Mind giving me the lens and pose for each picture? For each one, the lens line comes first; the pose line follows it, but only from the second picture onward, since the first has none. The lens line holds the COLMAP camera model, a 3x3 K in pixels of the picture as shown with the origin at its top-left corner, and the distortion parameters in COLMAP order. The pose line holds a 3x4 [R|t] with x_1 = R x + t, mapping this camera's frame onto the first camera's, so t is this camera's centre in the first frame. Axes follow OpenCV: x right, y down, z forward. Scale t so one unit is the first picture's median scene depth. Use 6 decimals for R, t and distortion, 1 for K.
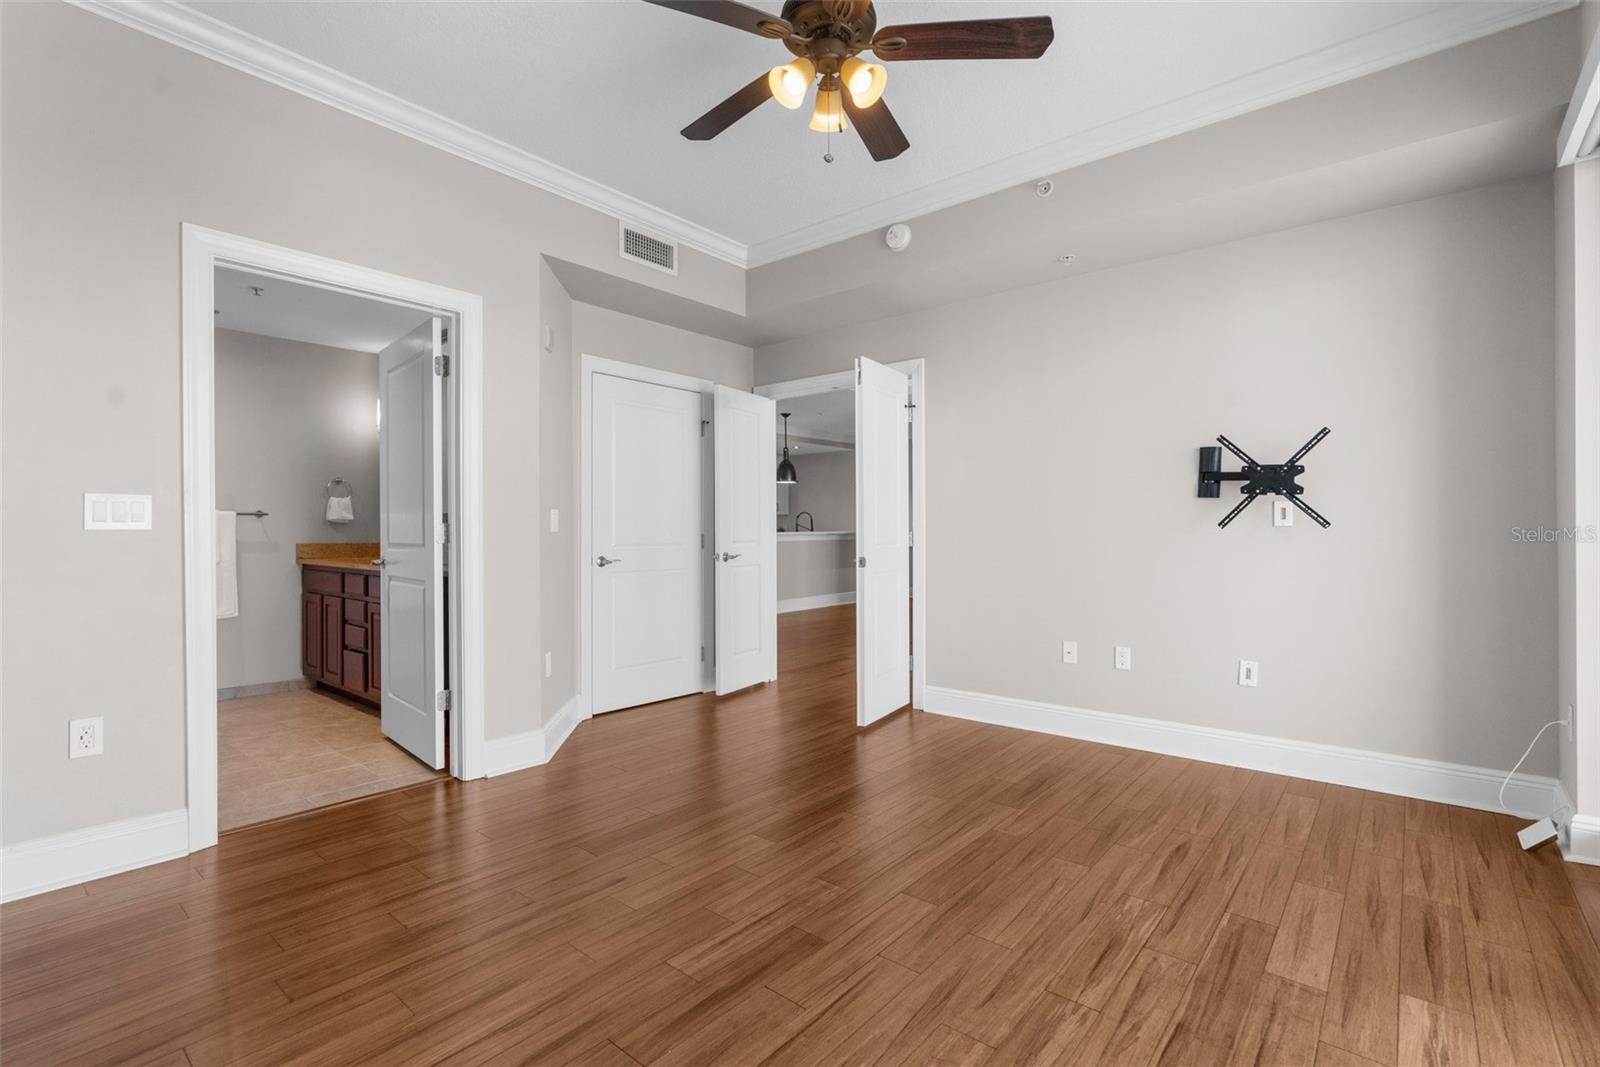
lens RADIAL K [[737.0, 0, 789.4], [0, 737.0, 524.5], [0, 0, 1]] dist [-0.022316, 0.008389]
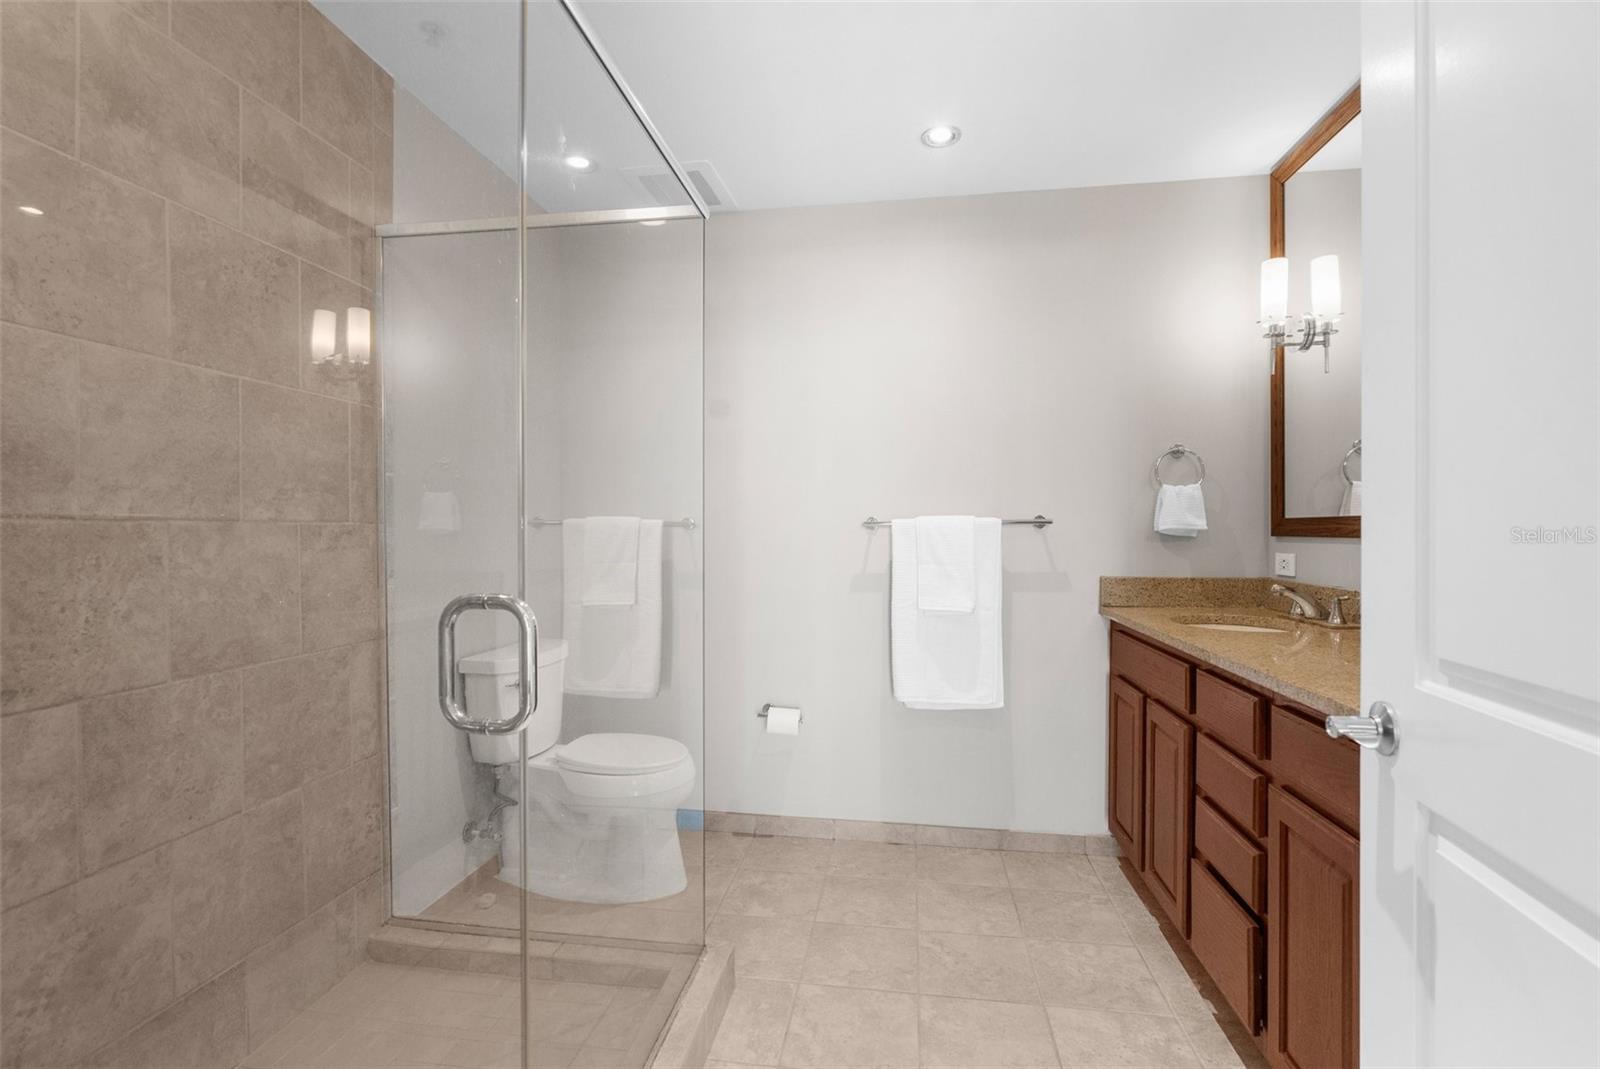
lens RADIAL K [[737.0, 0, 810.1], [0, 737.0, 547.9], [0, 0, 1]] dist [-0.022316, 0.008389]
pose [[0.537081, 0.012194, -0.843443, -0.349457], [0.005831, 0.999818, 0.018168, -0.005484], [0.843511, -0.014675, 0.536912, 0.552792]]
